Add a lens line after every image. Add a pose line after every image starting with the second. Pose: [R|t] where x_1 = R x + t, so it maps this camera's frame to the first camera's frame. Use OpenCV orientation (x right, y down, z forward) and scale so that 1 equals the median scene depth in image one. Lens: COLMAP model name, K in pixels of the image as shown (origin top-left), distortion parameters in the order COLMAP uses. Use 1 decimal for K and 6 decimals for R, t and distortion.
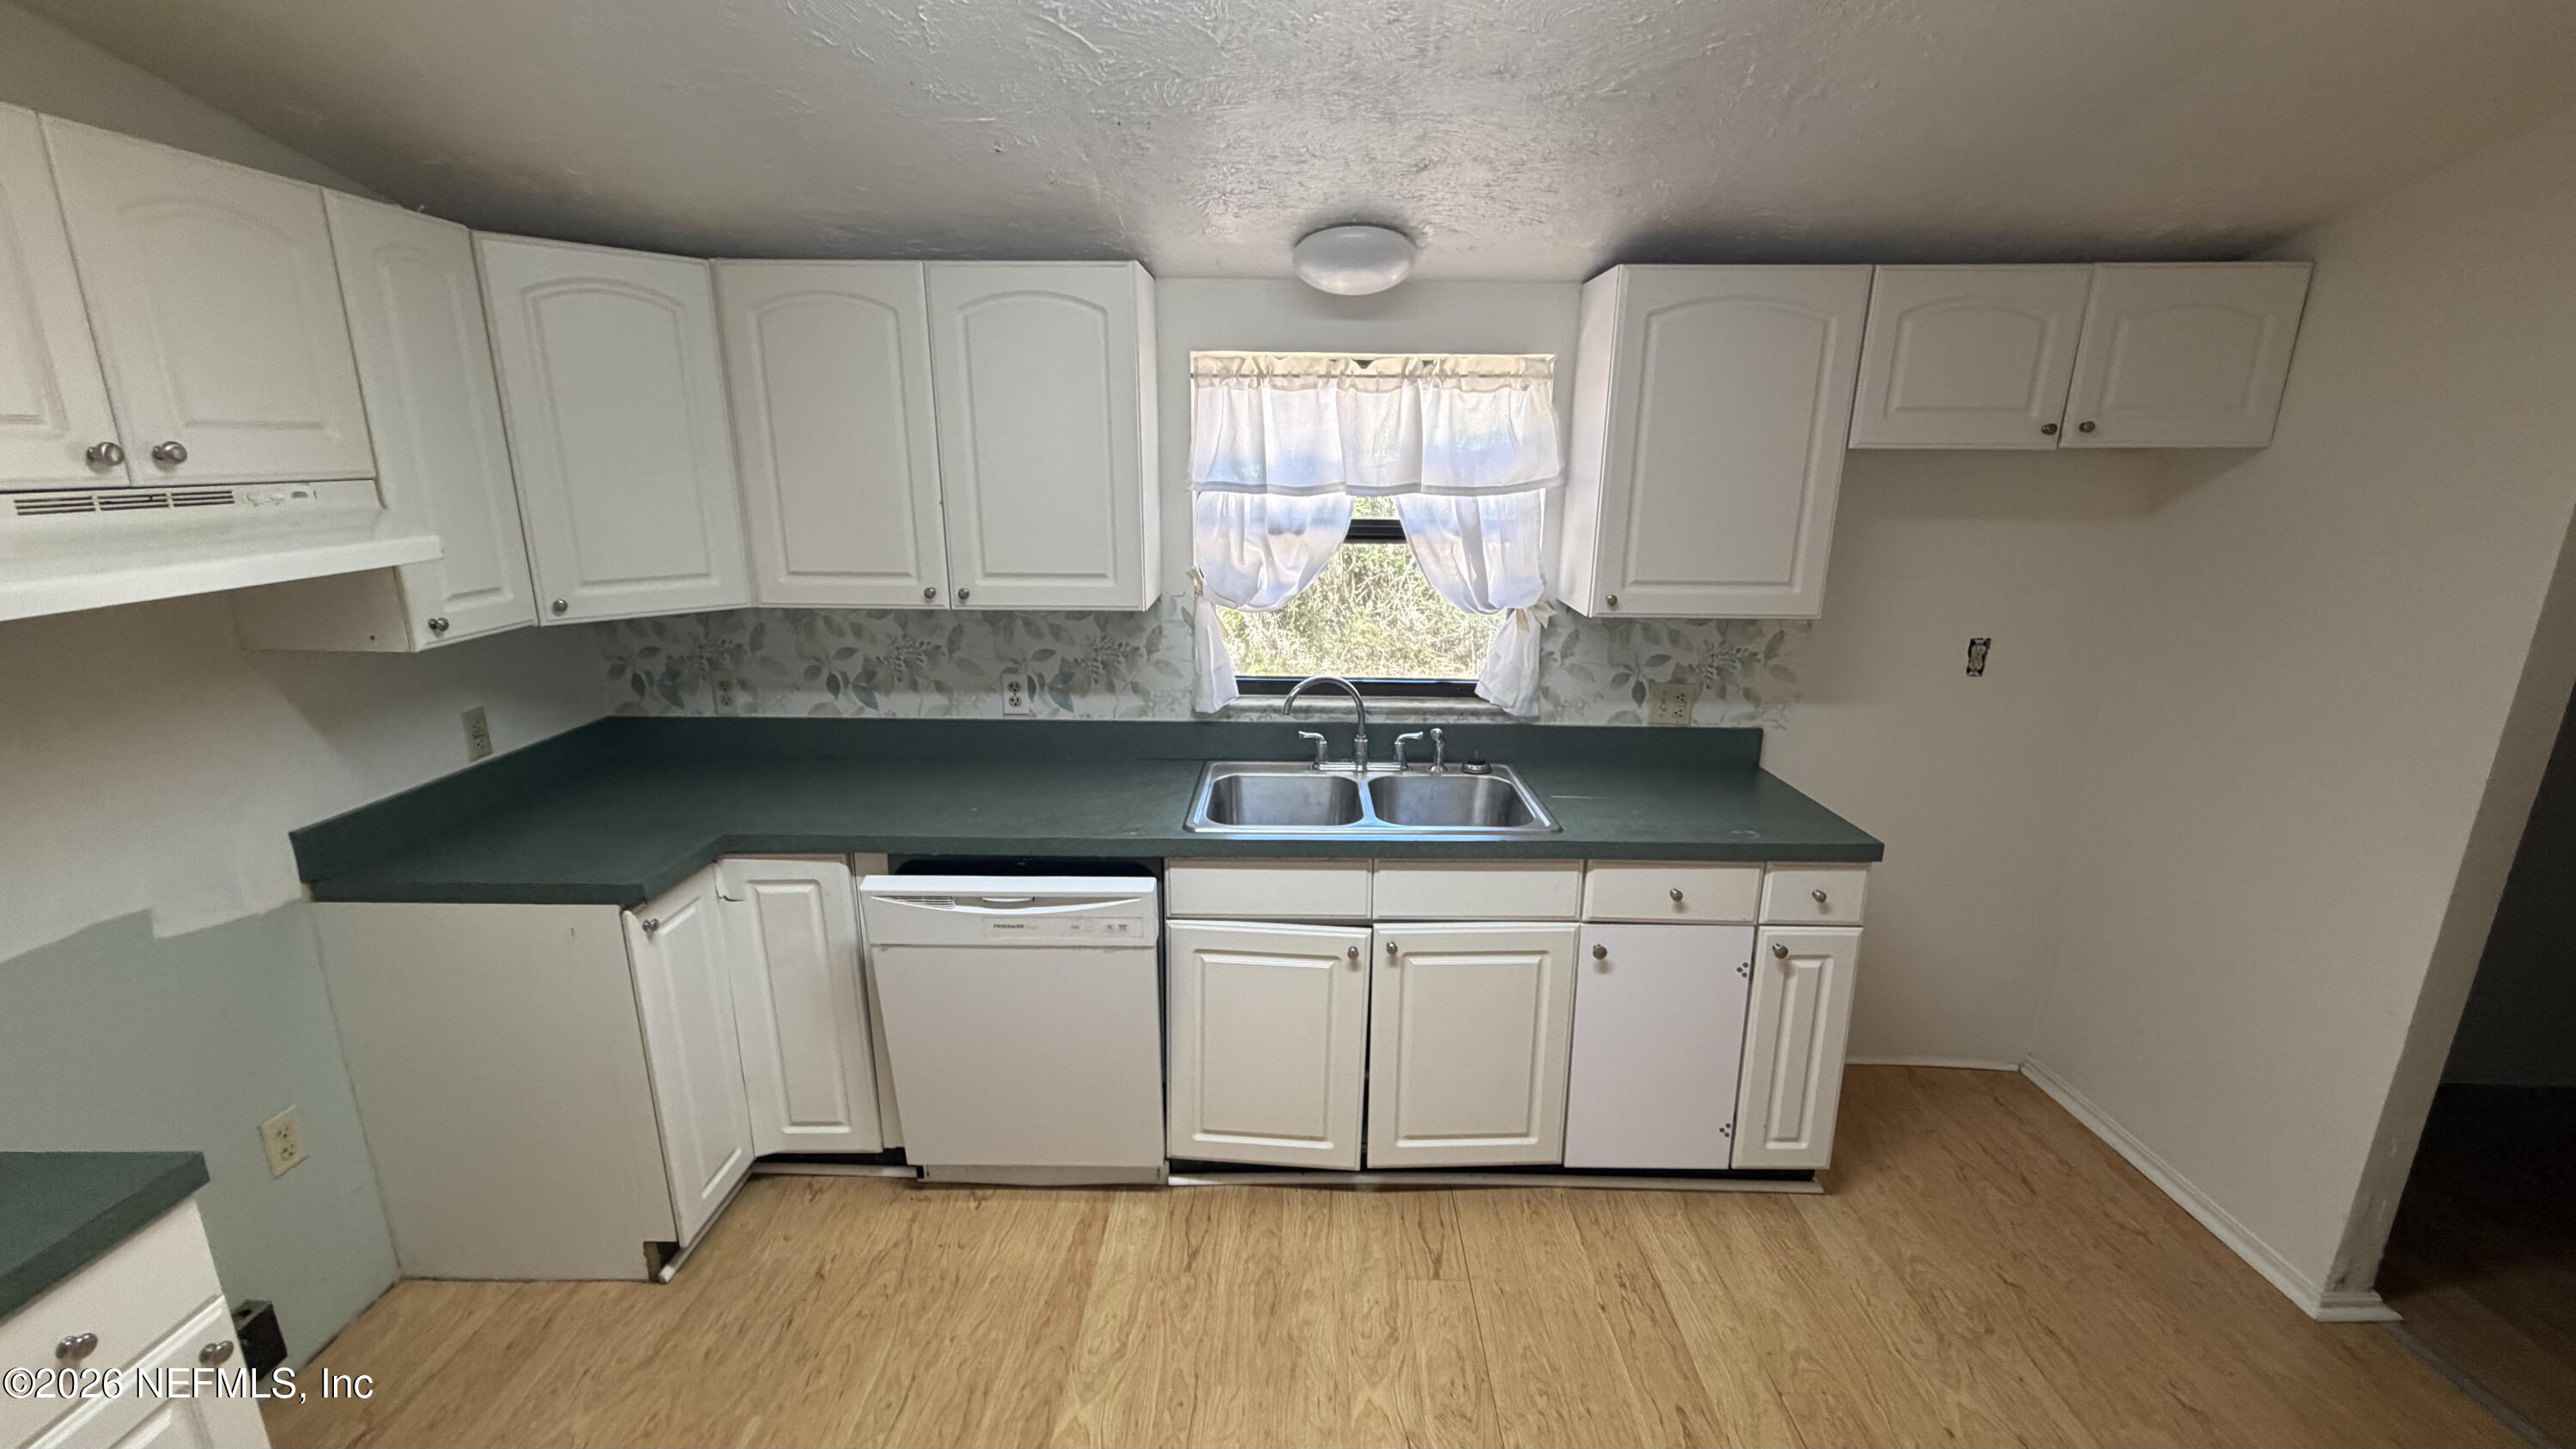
lens RADIAL K [[1031.9, 0, 1278.4], [0, 1031.9, 726.4], [0, 0, 1]] dist [-0.002101, 0.000517]
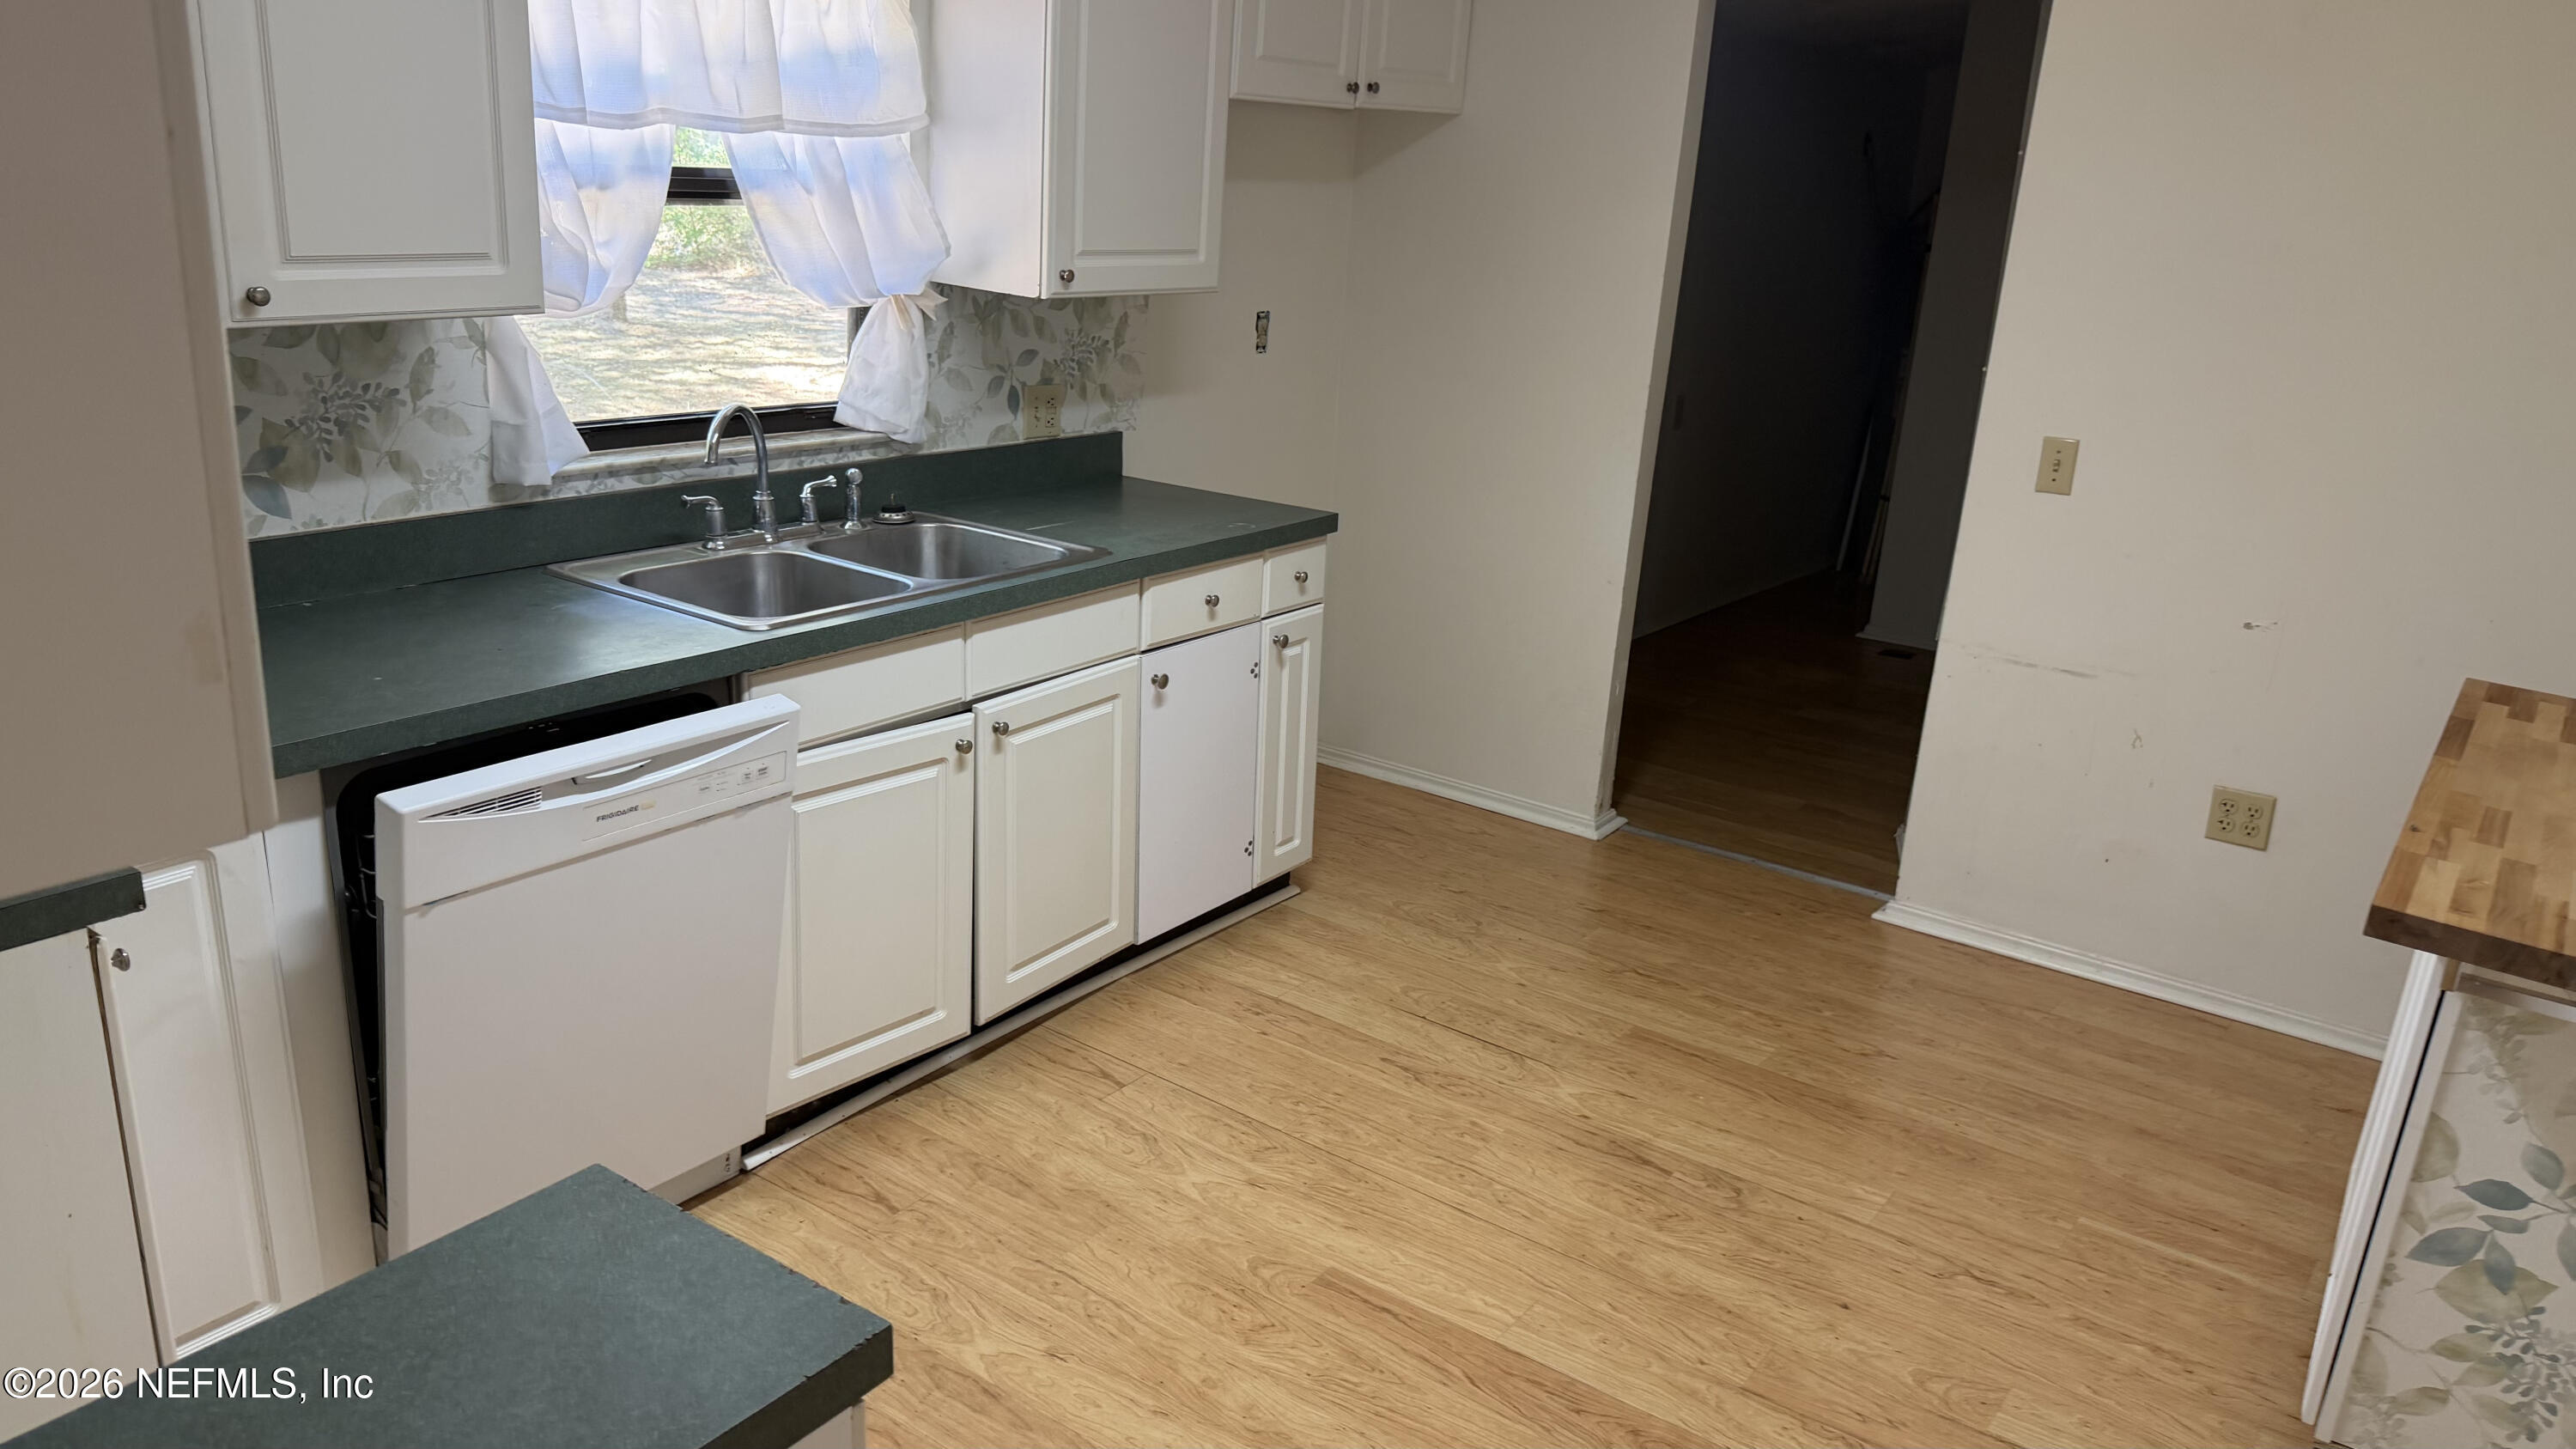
lens RADIAL K [[1772.0, 0, 1281.1], [0, 1772.0, 764.5], [0, 0, 1]] dist [0.056074, -0.075586]
pose [[0.576296, -0.241412, 0.780771, -0.781572], [0.153020, 0.970353, 0.187084, 0.018102], [-0.802787, 0.011658, 0.596151, 0.010450]]
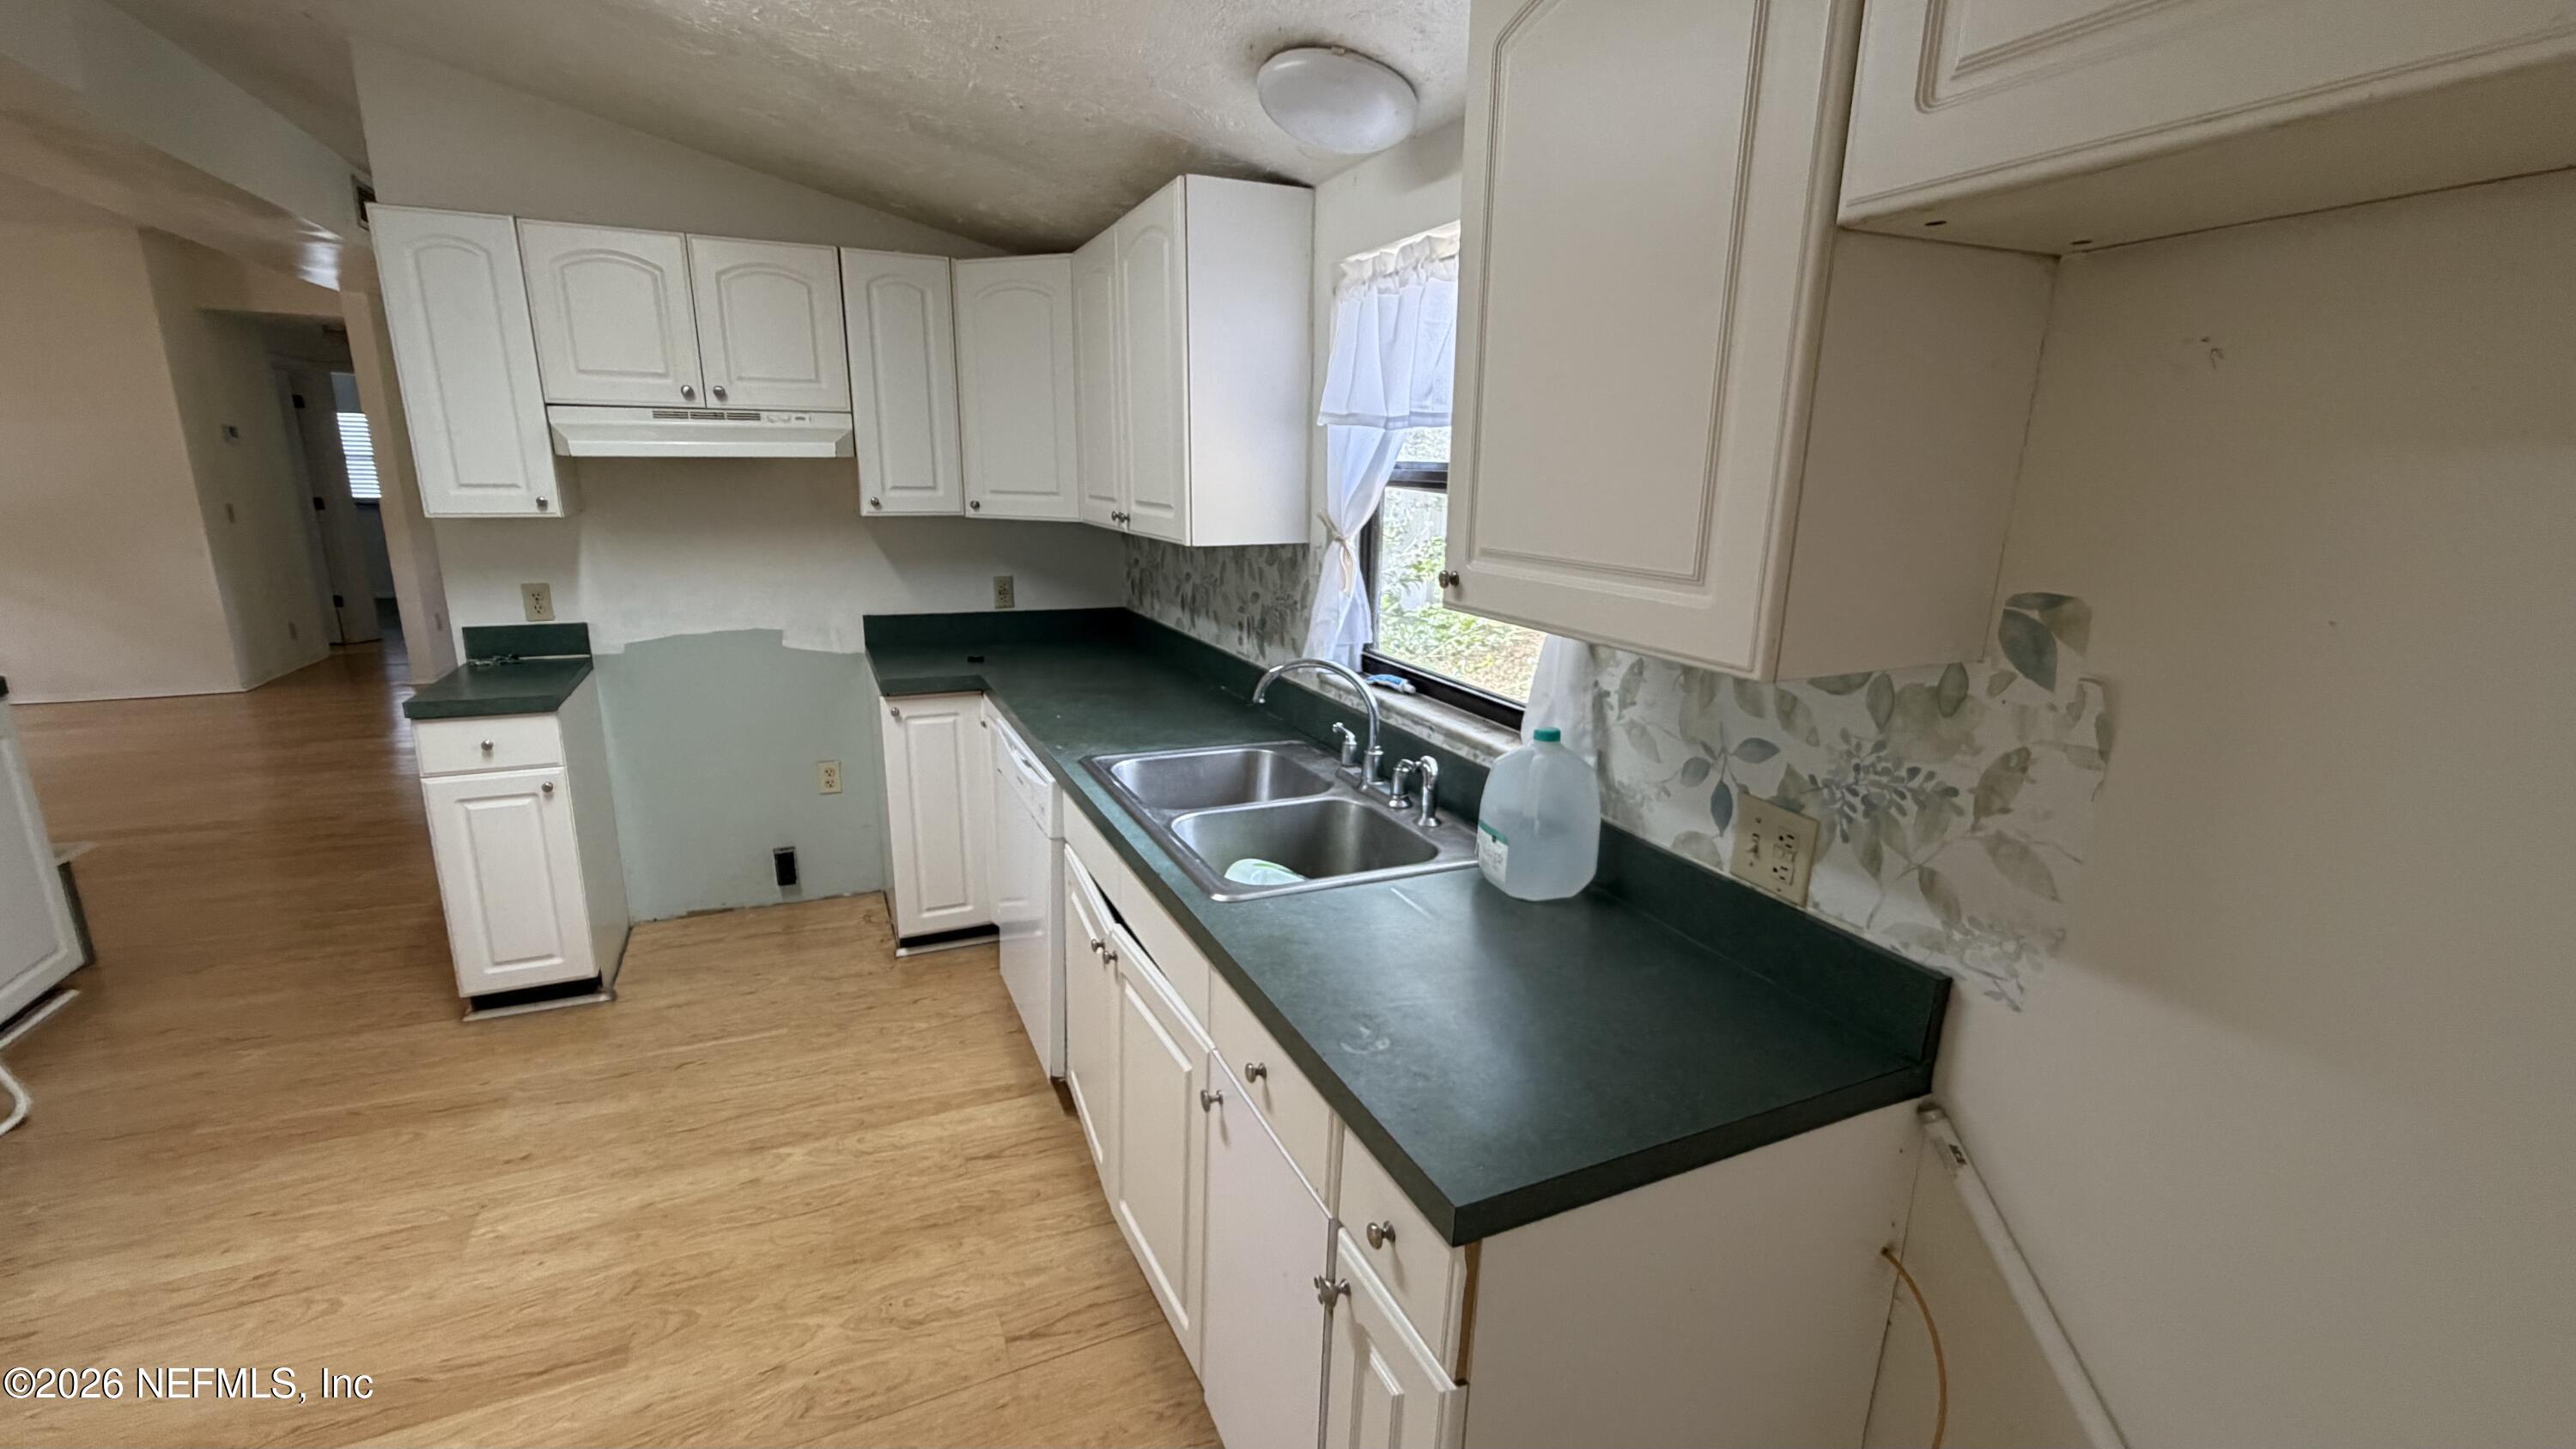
lens RADIAL K [[1031.9, 0, 1278.4], [0, 1031.9, 726.4], [0, 0, 1]] dist [-0.002101, 0.000517]
pose [[0.432064, 0.223052, -0.873824, 0.787974], [-0.245135, 0.961497, 0.124224, -0.090774], [0.867888, 0.160532, 0.470106, 0.653929]]
